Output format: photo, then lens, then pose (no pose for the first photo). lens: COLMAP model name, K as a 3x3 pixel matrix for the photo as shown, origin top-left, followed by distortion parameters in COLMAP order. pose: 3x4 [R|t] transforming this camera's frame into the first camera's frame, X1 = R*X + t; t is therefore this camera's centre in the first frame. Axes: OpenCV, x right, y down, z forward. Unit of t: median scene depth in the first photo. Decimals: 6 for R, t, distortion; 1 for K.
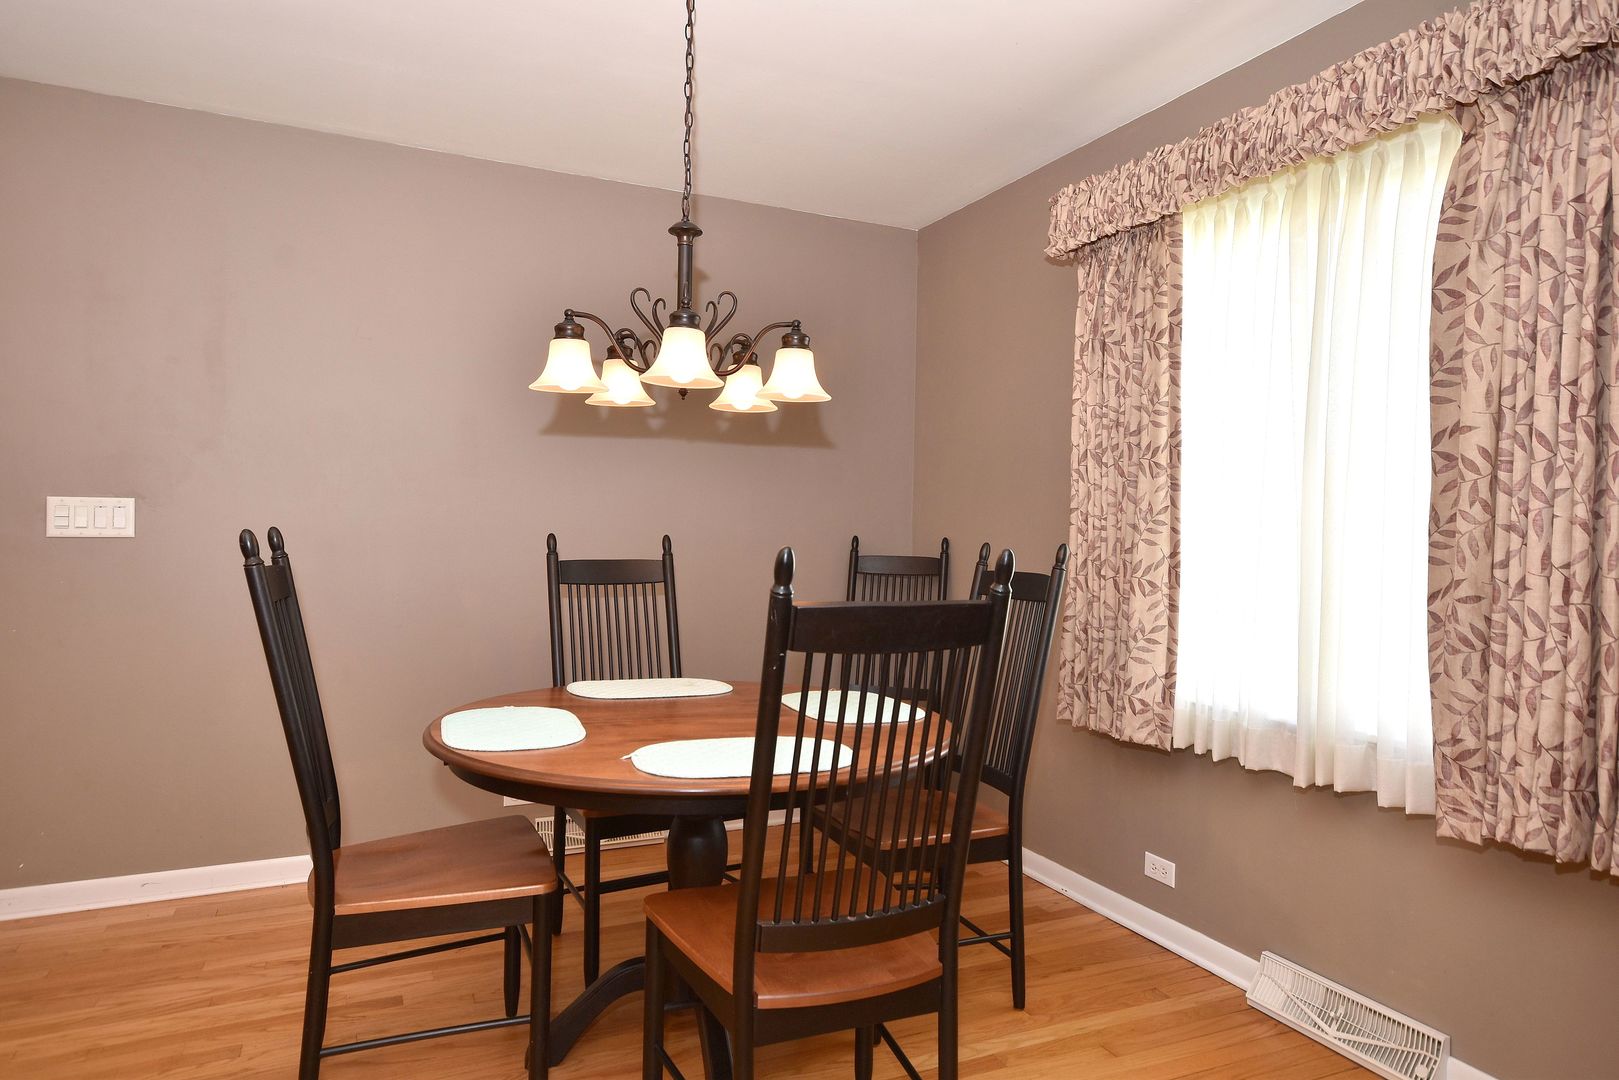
lens RADIAL K [[996.0, 0, 805.7], [0, 996.0, 542.2], [0, 0, 1]] dist [0.017415, 0.003324]
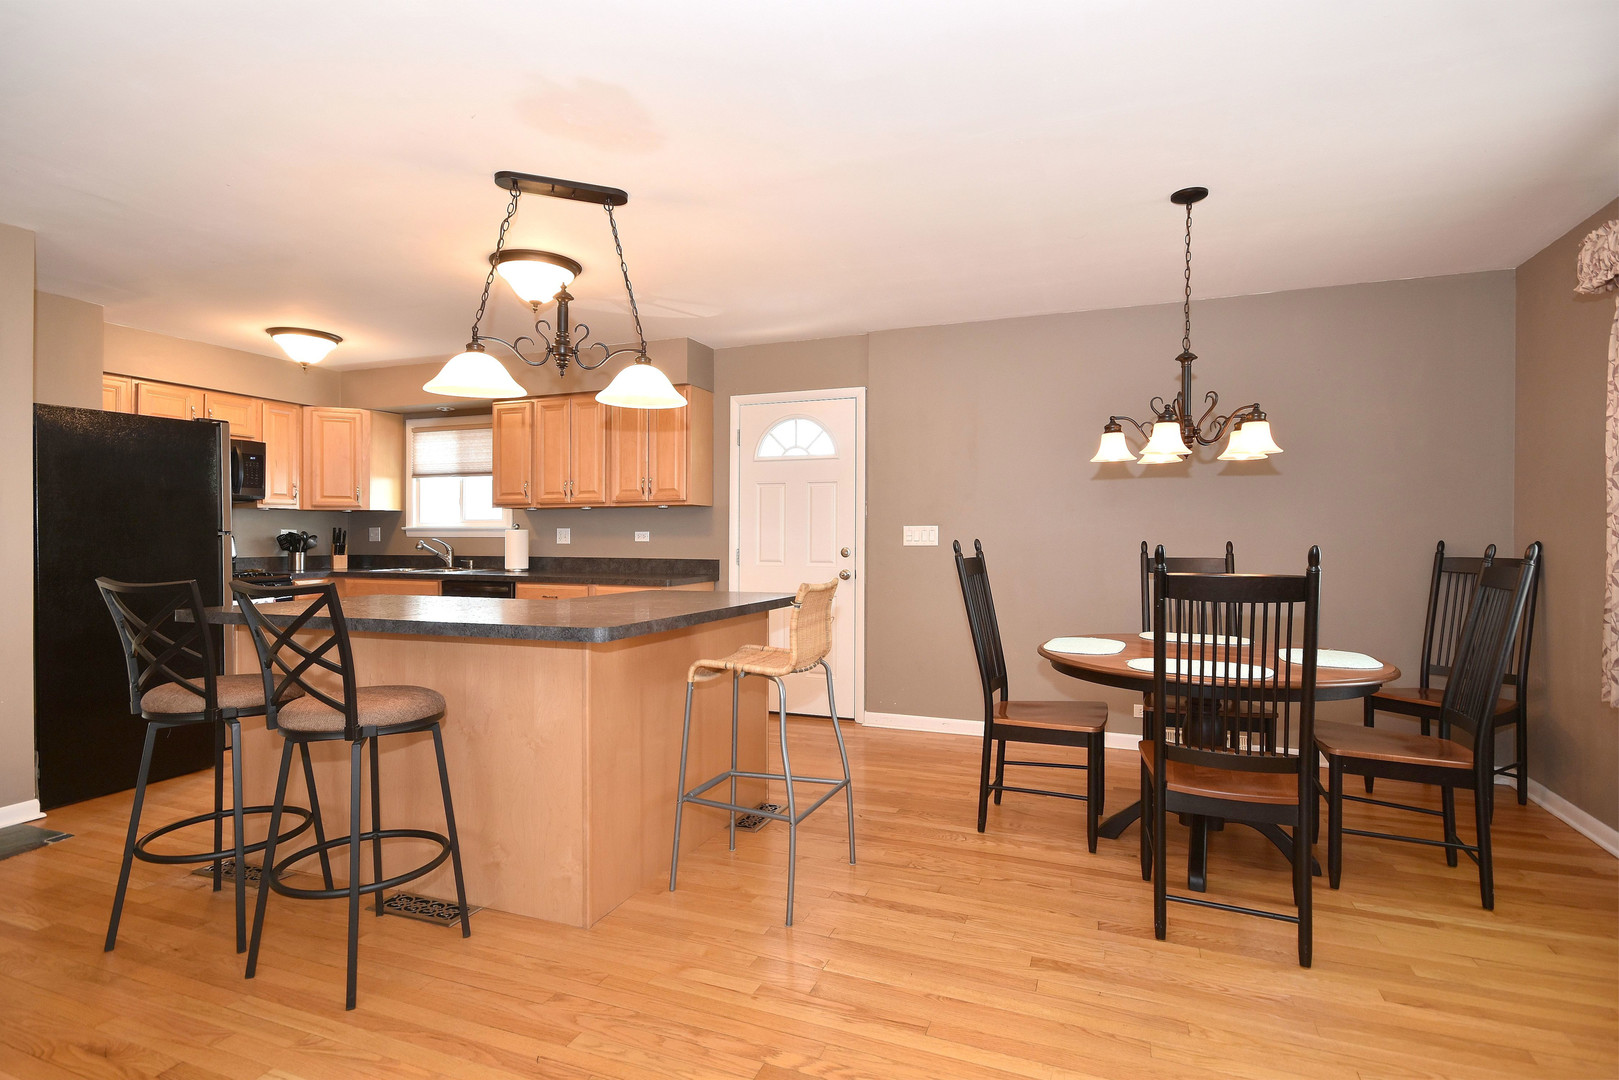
lens RADIAL K [[819.1, 0, 813.3], [0, 819.1, 530.0], [0, 0, 1]] dist [0.003052, 0.010236]
pose [[0.696637, -0.022036, -0.717085, 0.464773], [0.002207, 0.999589, -0.028573, 0.014500], [0.717420, 0.018322, 0.696400, -0.435447]]
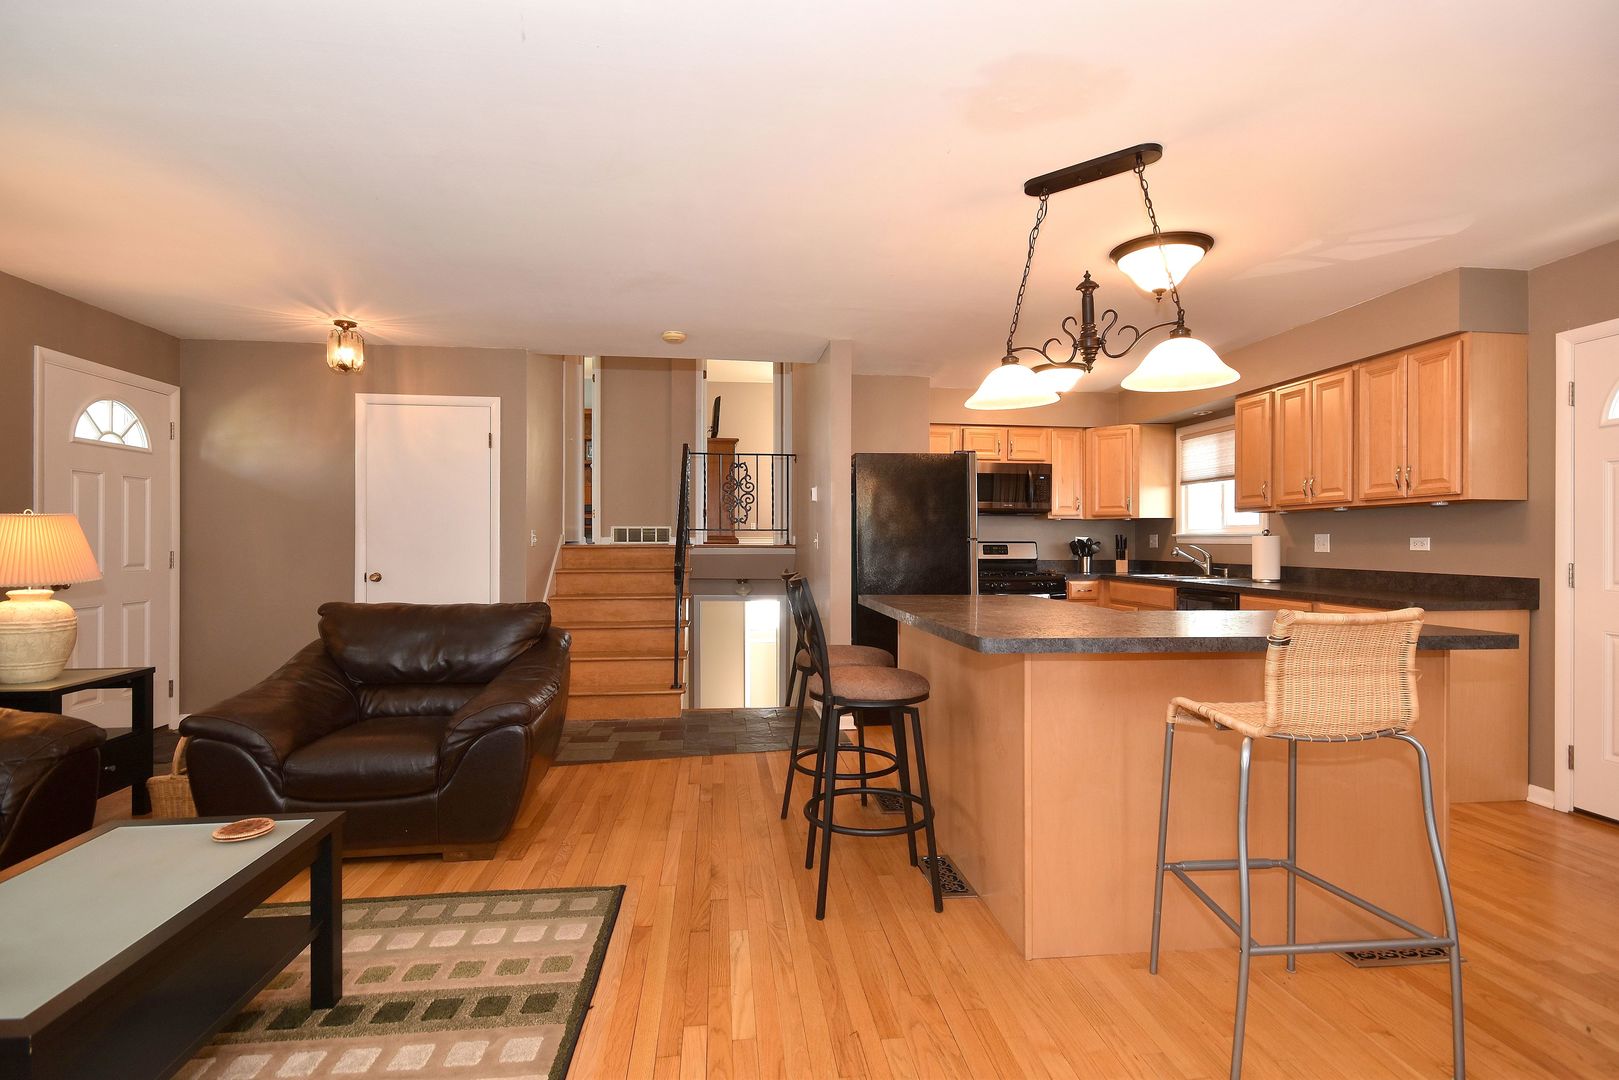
lens RADIAL K [[780.0, 0, 802.8], [0, 780.0, 535.9], [0, 0, 1]] dist [0.004619, 0.000676]
pose [[-0.310587, -0.025069, -0.950214, 0.490439], [-0.021744, 0.999578, -0.019264, 0.008576], [0.950296, 0.014679, -0.311001, 0.210587]]
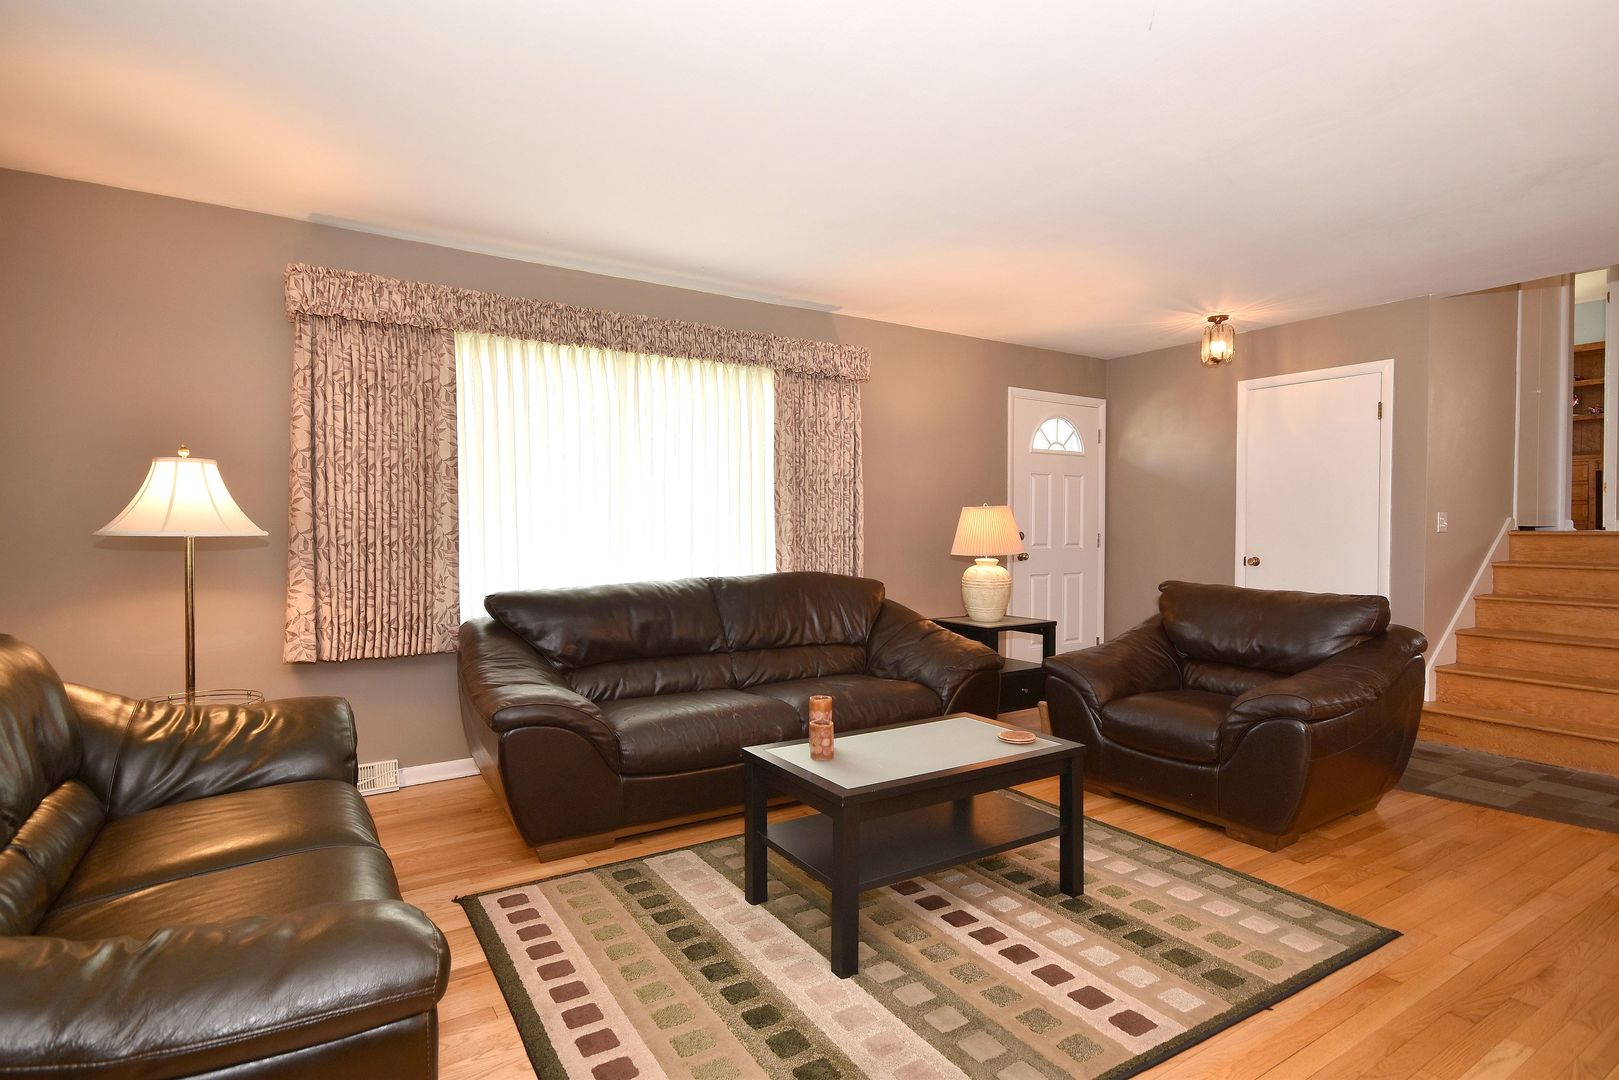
lens RADIAL K [[819.1, 0, 813.3], [0, 819.1, 530.0], [0, 0, 1]] dist [0.003052, 0.010236]
pose [[-0.989609, -0.019247, -0.142487, 0.328194], [-0.022380, 0.999541, 0.020413, -0.000514], [0.142029, 0.023390, -0.989586, 0.551522]]
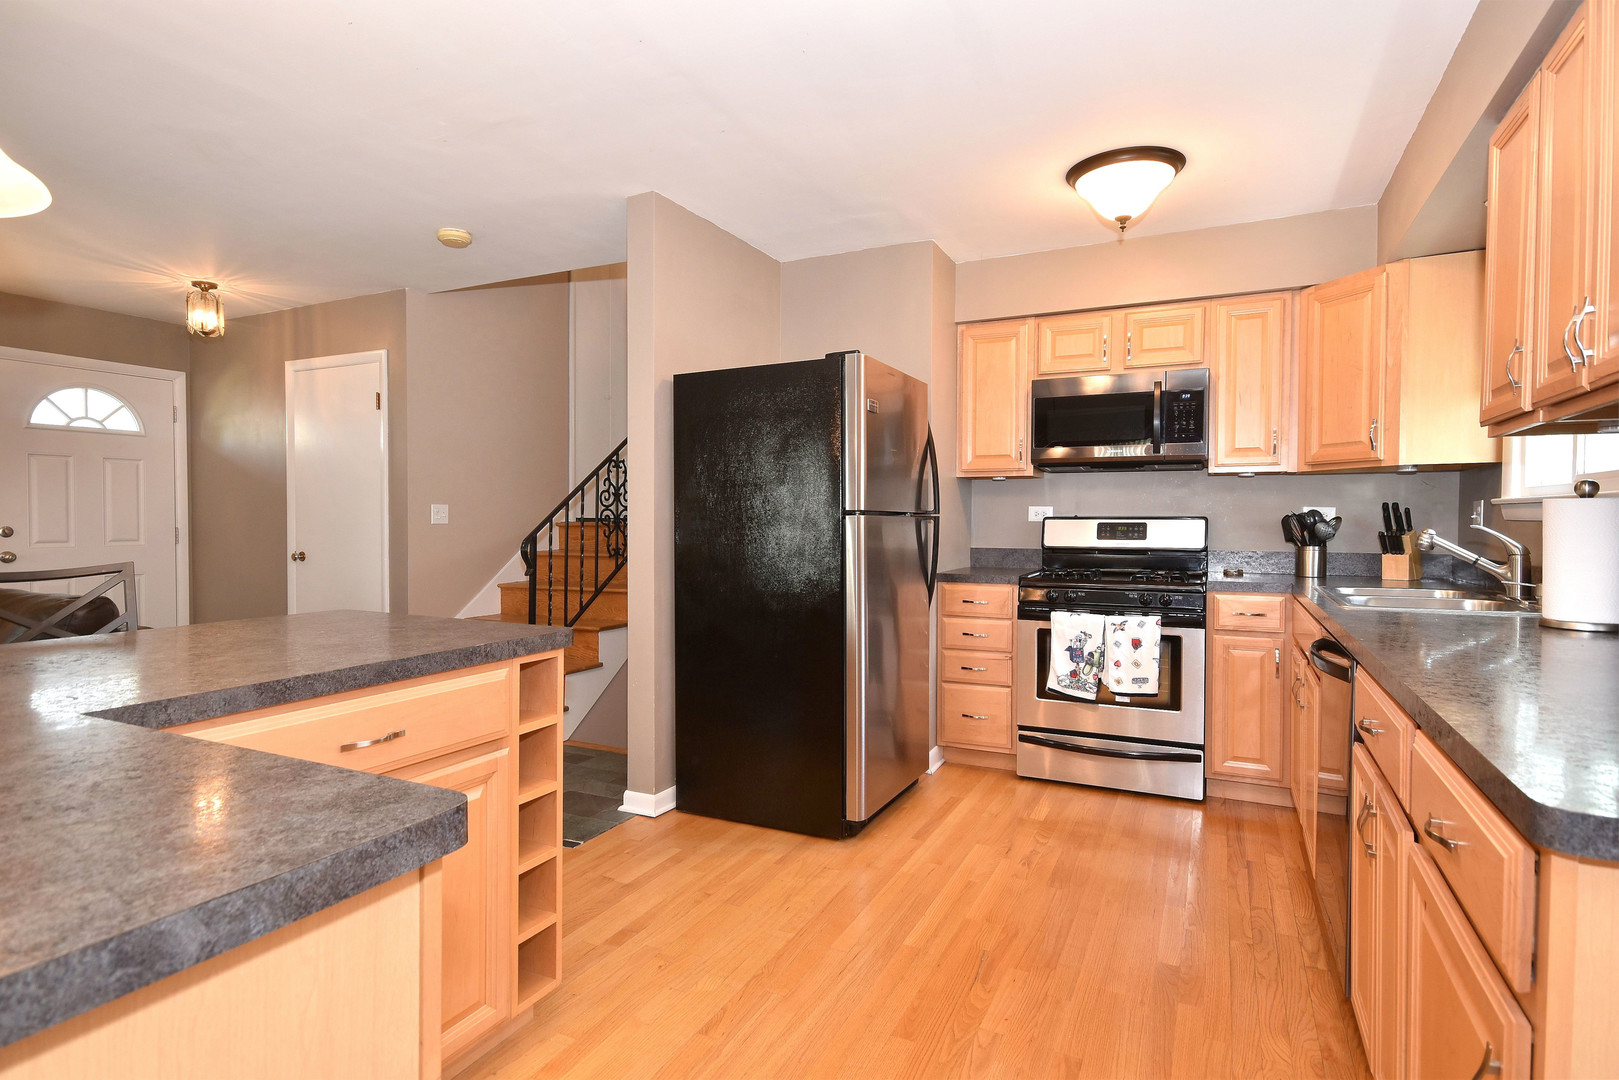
lens RADIAL K [[819.1, 0, 813.3], [0, 819.1, 530.0], [0, 0, 1]] dist [0.003052, 0.010236]
pose [[-0.776718, -0.007825, -0.629800, -1.110388], [-0.023209, 0.999599, 0.016204, -0.031768], [0.629421, 0.027203, -0.776588, 1.030553]]
